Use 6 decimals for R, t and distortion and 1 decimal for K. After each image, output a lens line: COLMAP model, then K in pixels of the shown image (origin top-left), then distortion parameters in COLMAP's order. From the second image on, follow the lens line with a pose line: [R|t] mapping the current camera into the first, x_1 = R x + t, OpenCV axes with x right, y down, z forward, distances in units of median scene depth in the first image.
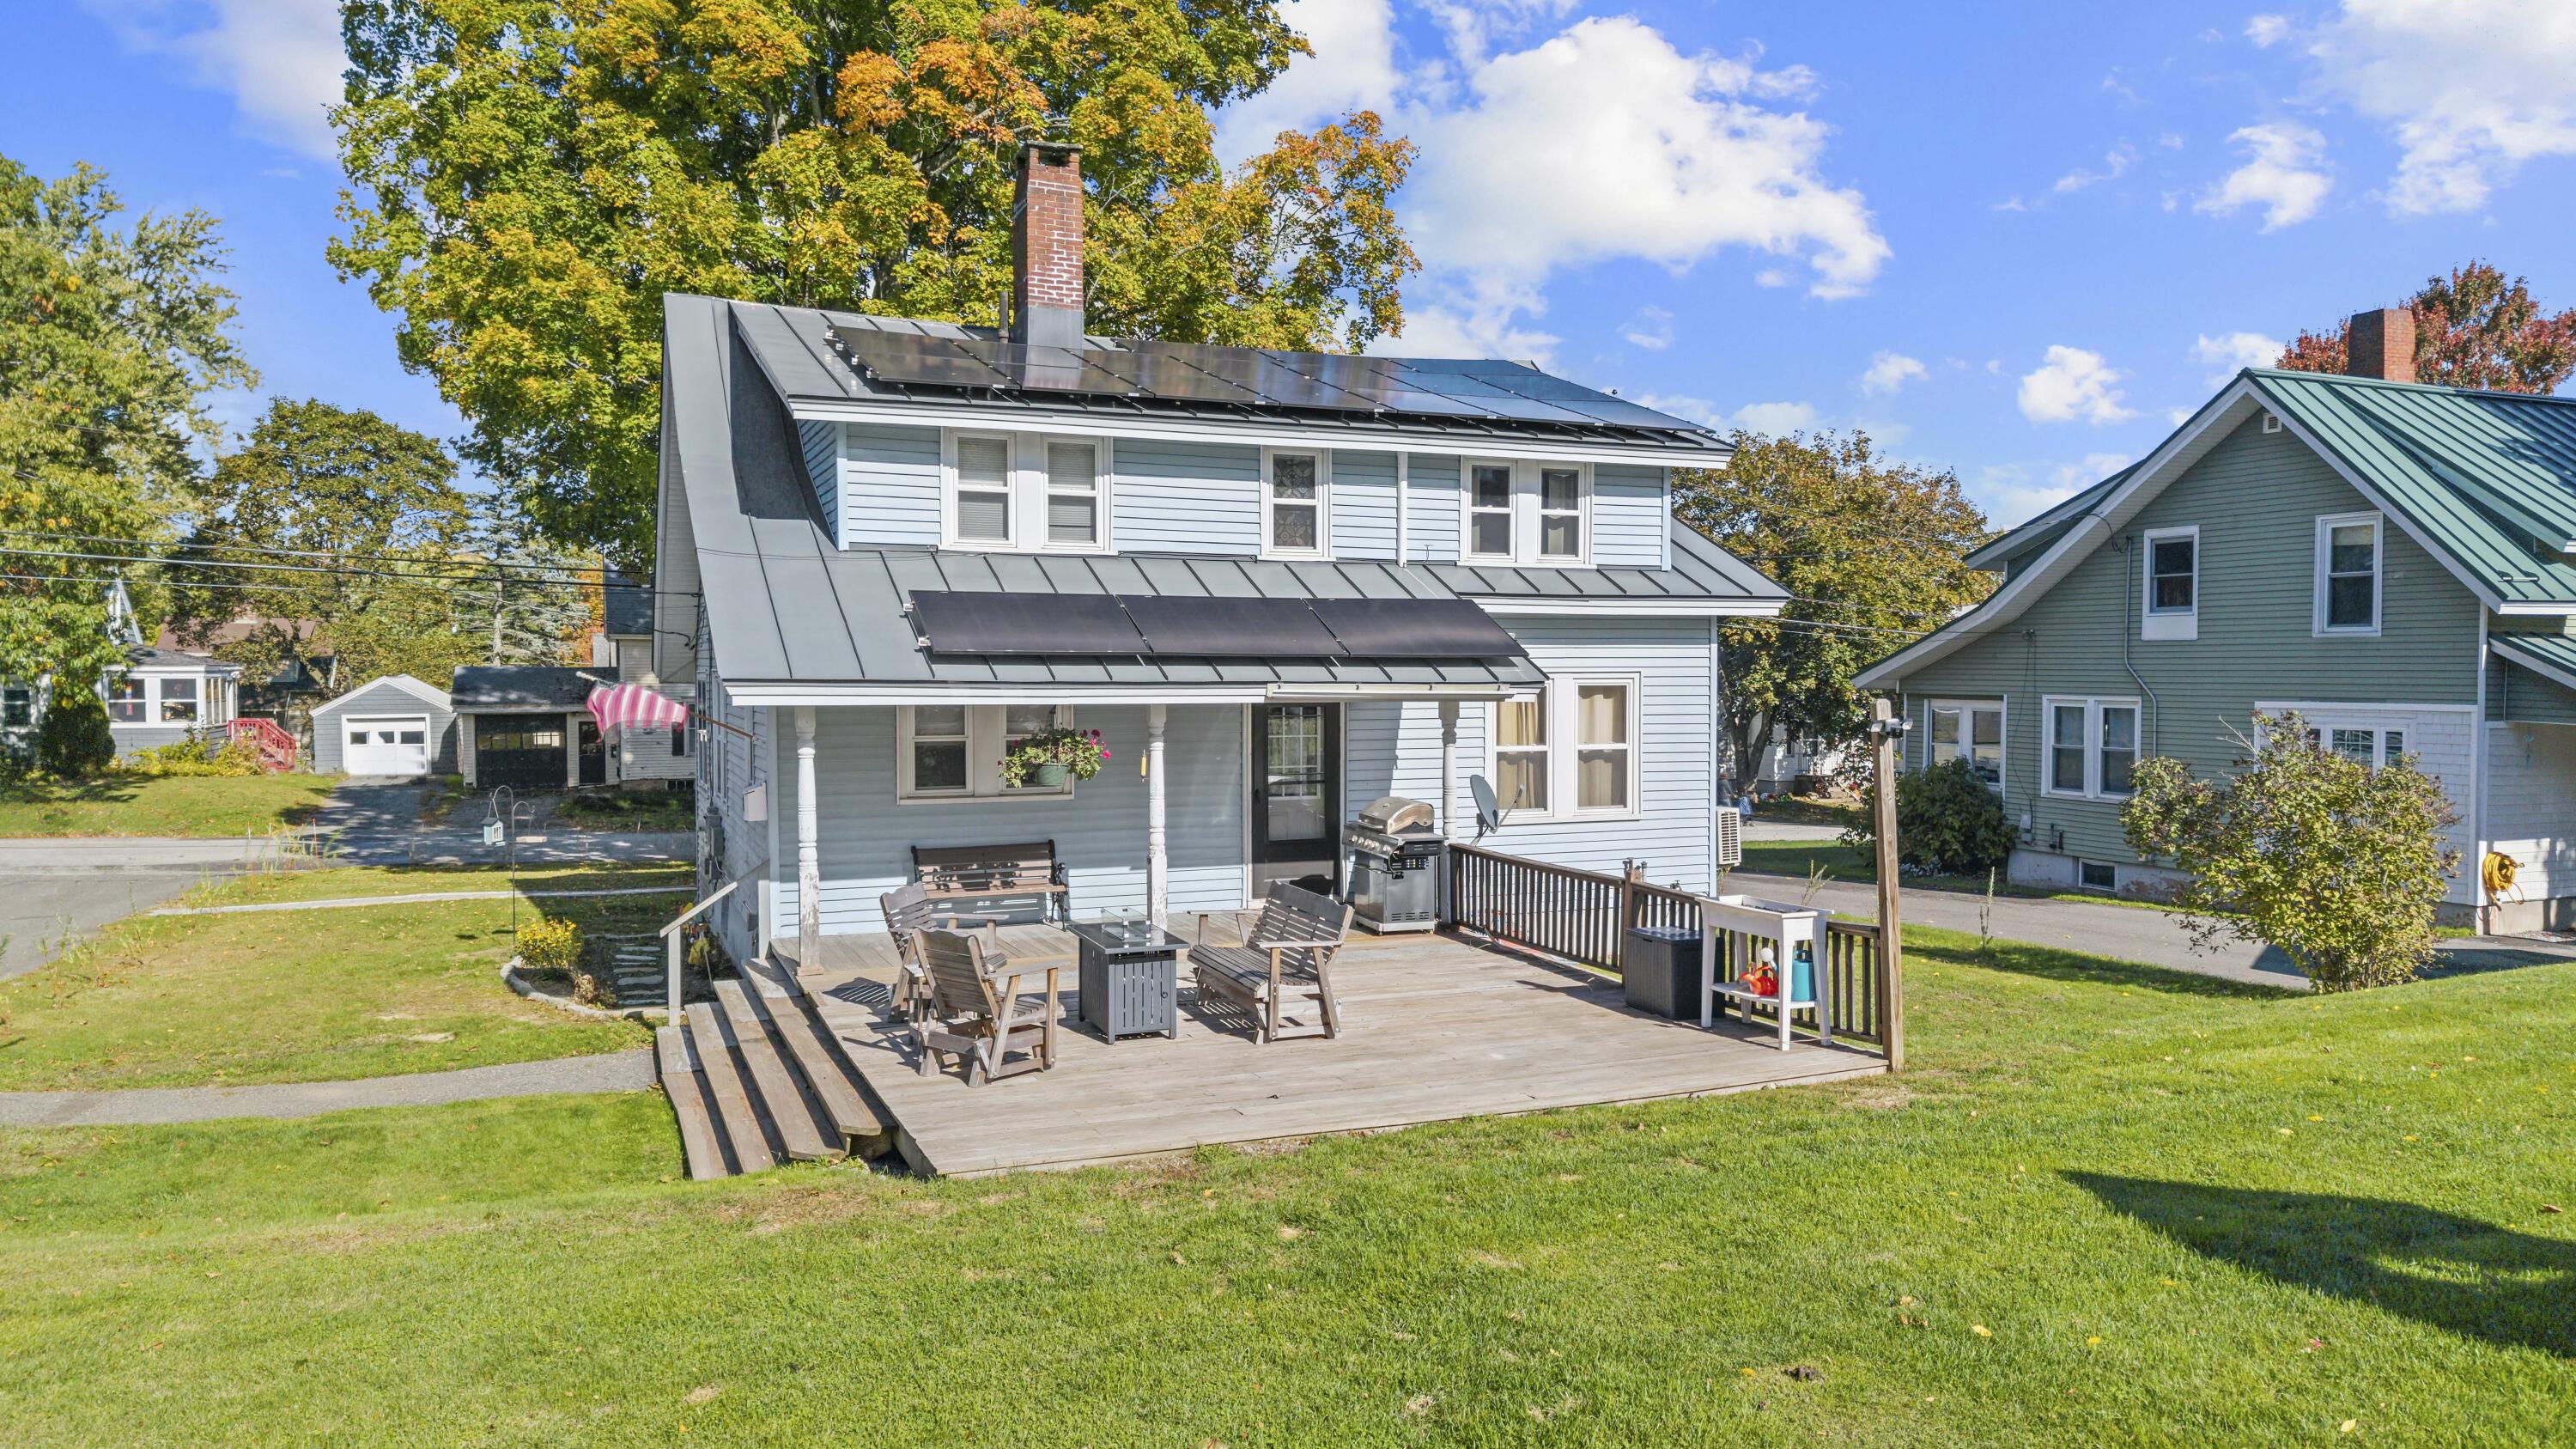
lens RADIAL K [[1671.3, 0, 1235.2], [0, 1671.3, 719.9], [0, 0, 1]] dist [0.000174, -0.000298]
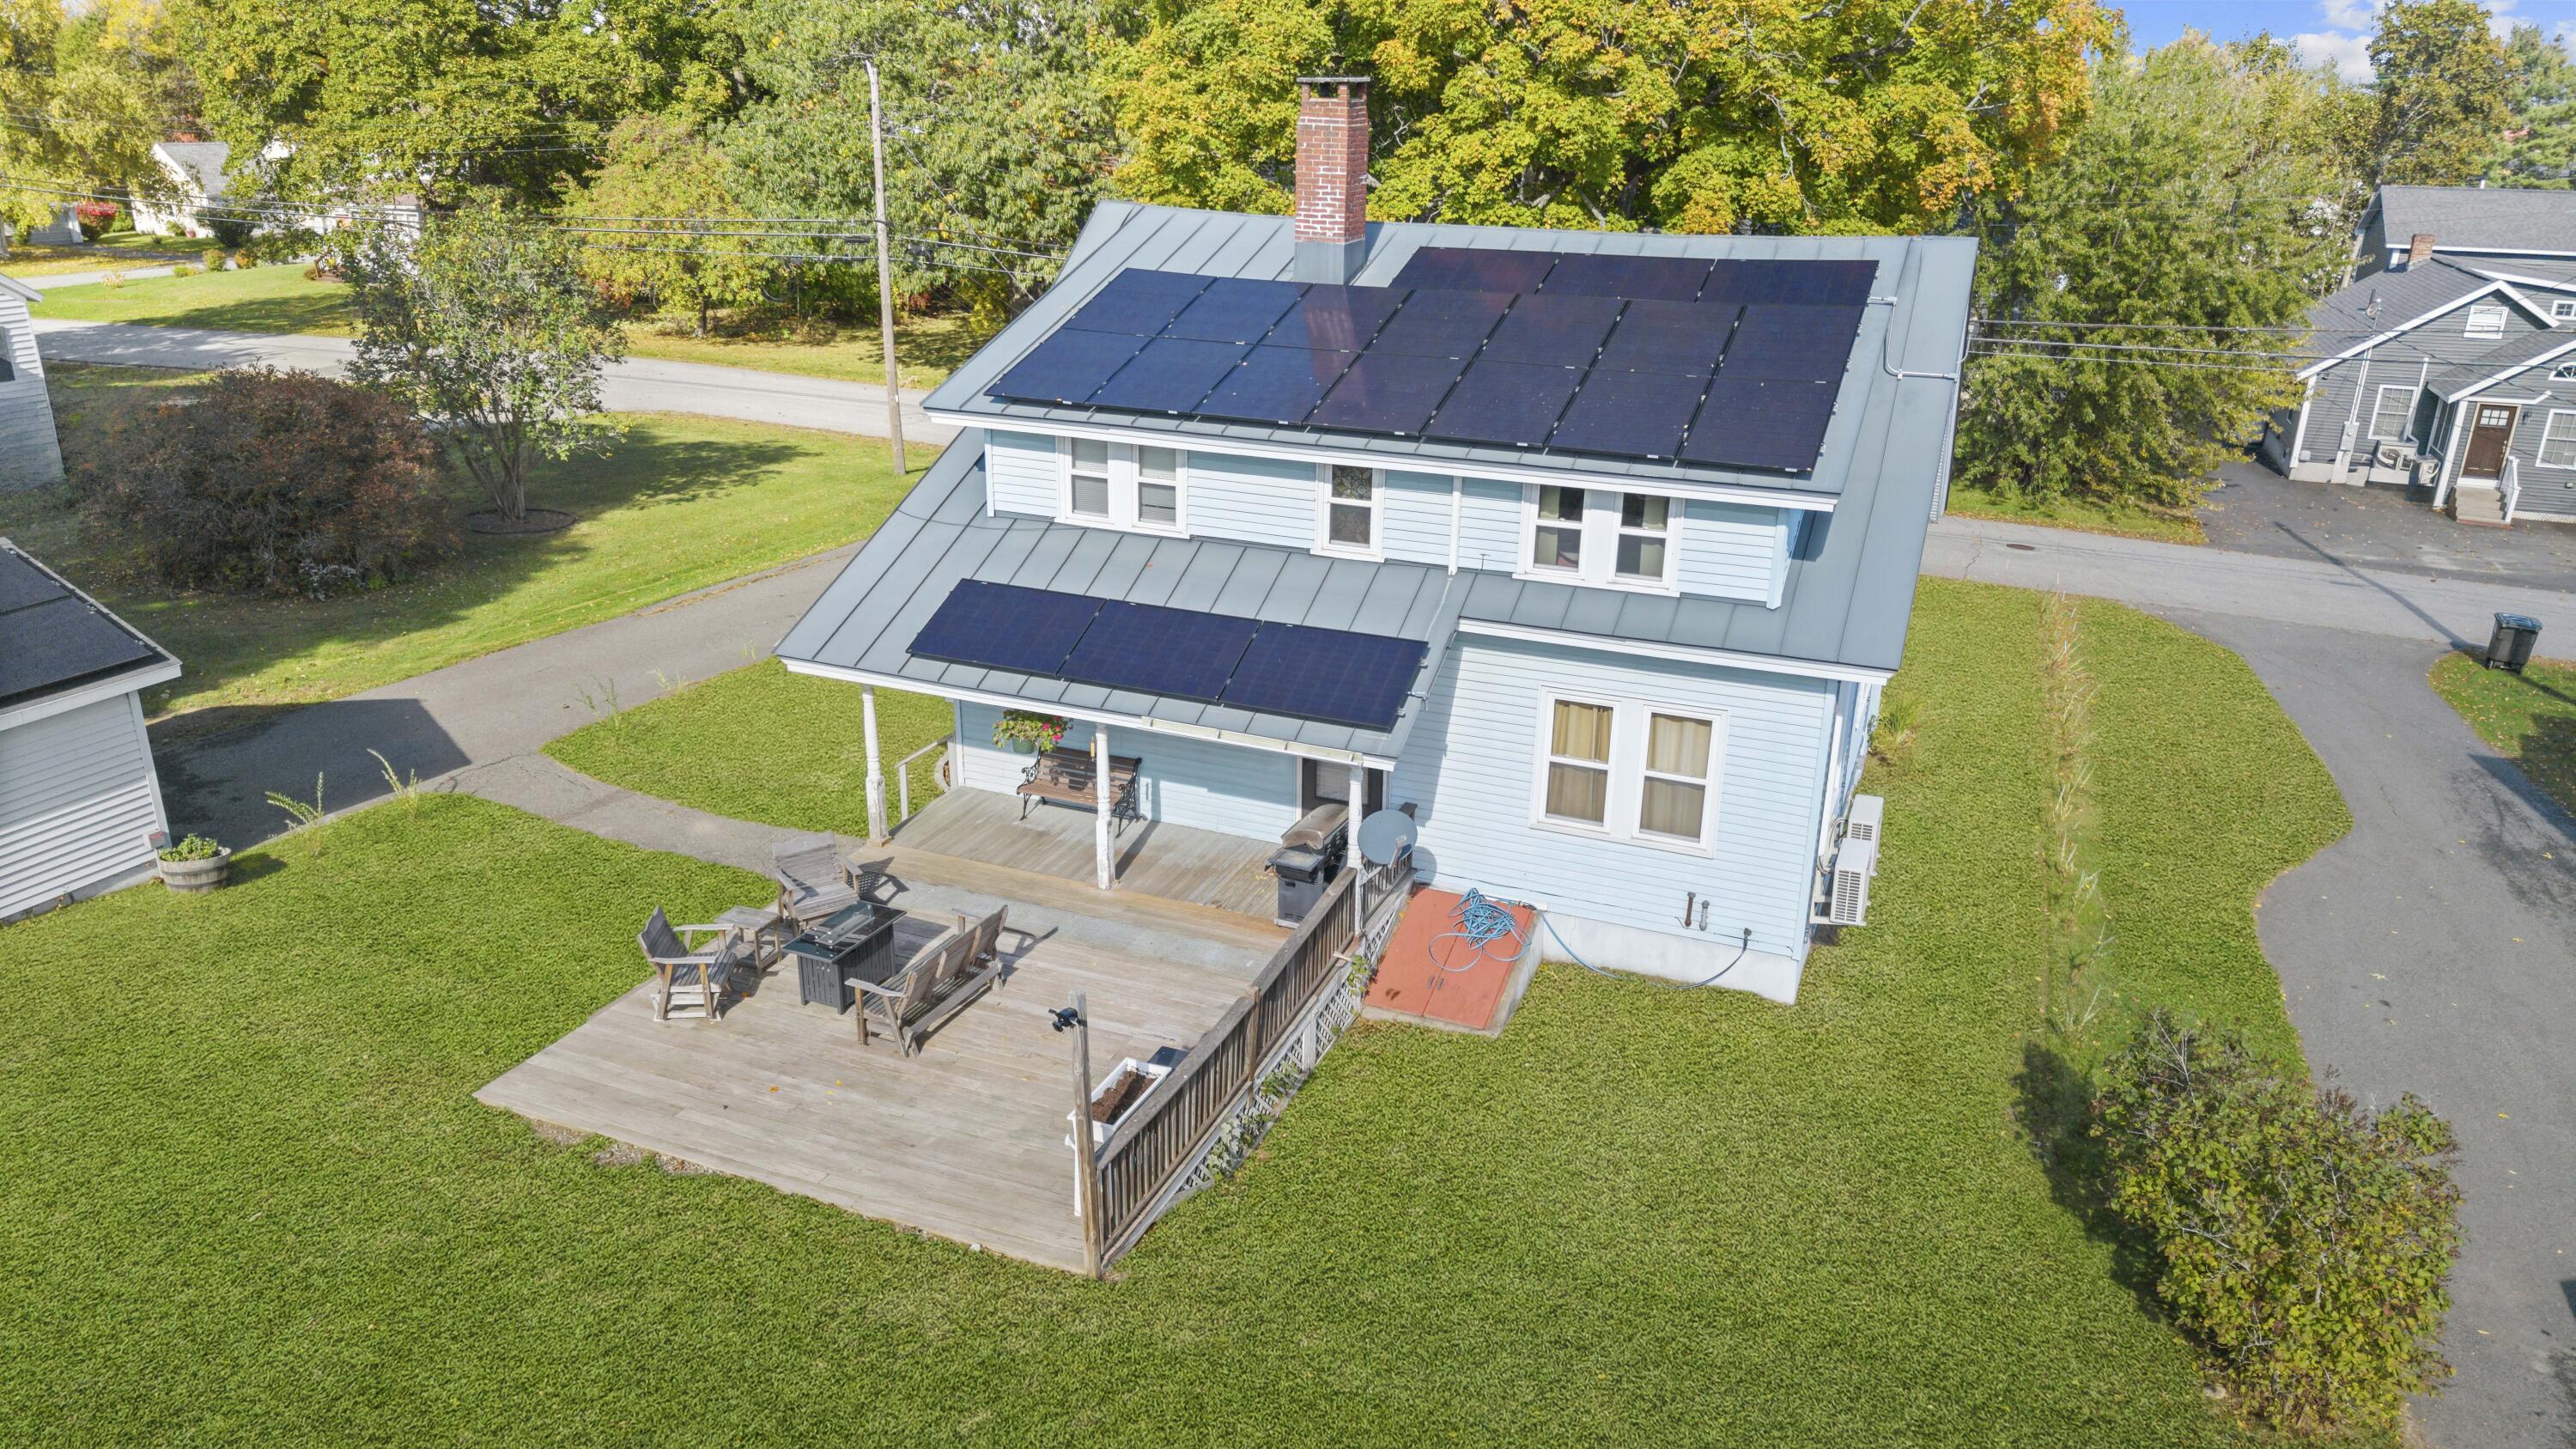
lens RADIAL K [[1702.6, 0, 1288.0], [0, 1702.6, 724.5], [0, 0, 1]] dist [0.034806, -0.038002]
pose [[0.737272, 0.237997, -0.632287, 0.717427], [-0.037327, 0.948816, 0.313616, -0.332302], [0.674564, -0.207619, 0.708419, 0.185017]]
